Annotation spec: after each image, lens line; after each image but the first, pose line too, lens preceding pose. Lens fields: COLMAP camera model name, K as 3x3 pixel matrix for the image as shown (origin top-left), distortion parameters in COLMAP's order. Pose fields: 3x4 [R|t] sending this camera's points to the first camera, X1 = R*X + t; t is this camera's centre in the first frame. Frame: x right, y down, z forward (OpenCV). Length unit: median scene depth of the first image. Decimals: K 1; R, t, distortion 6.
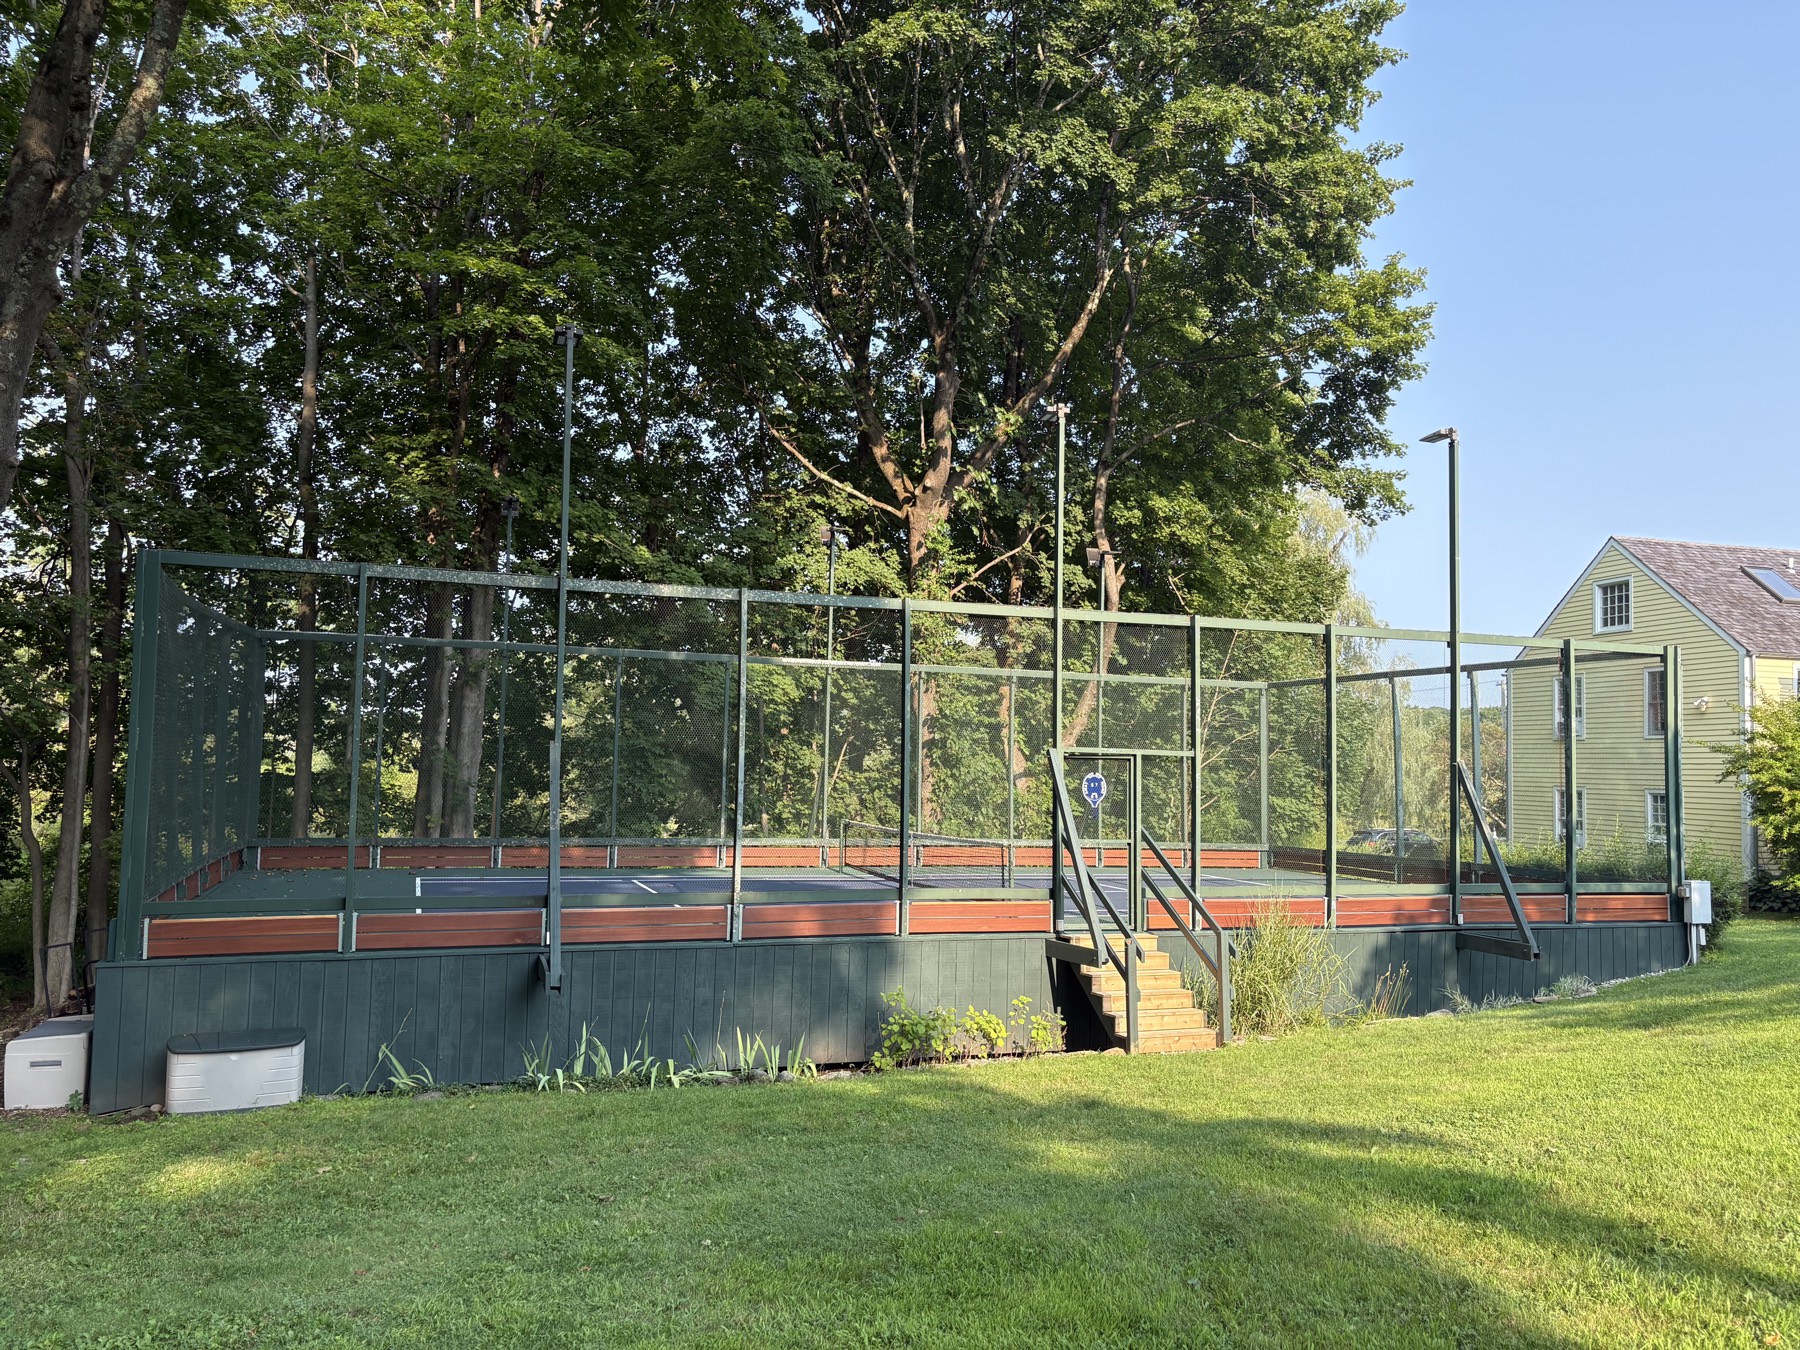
lens RADIAL K [[1376.9, 0, 881.4], [0, 1376.9, 675.7], [0, 0, 1]] dist [0.046182, -0.036174]
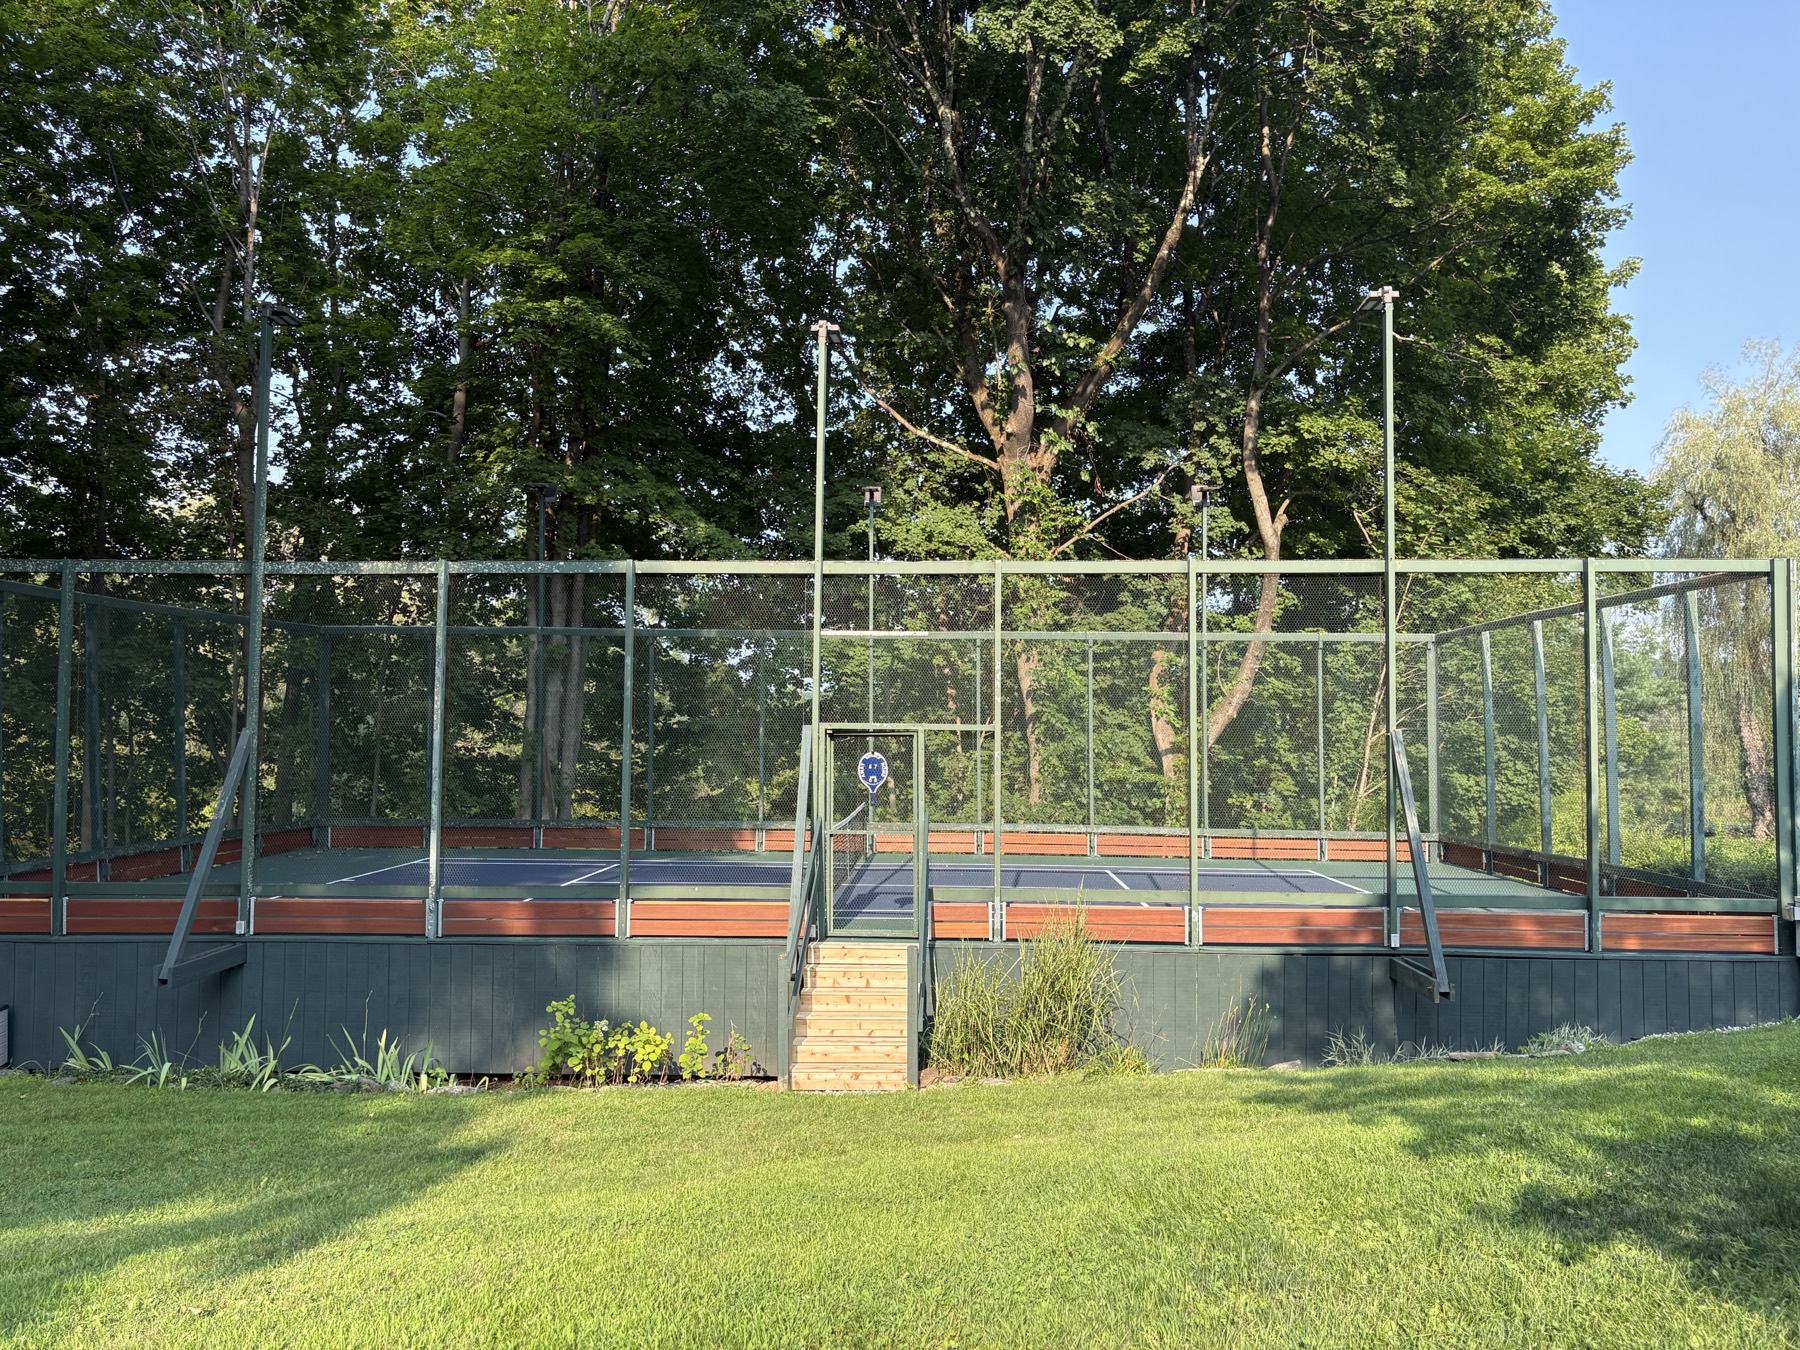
lens RADIAL K [[1376.9, 0, 891.0], [0, 1376.9, 672.9], [0, 0, 1]] dist [0.046182, -0.036174]
pose [[0.926403, -0.032859, -0.375097, 0.289611], [0.038751, 0.999215, 0.008173, 0.008942], [0.374534, -0.022107, 0.926950, 0.130942]]
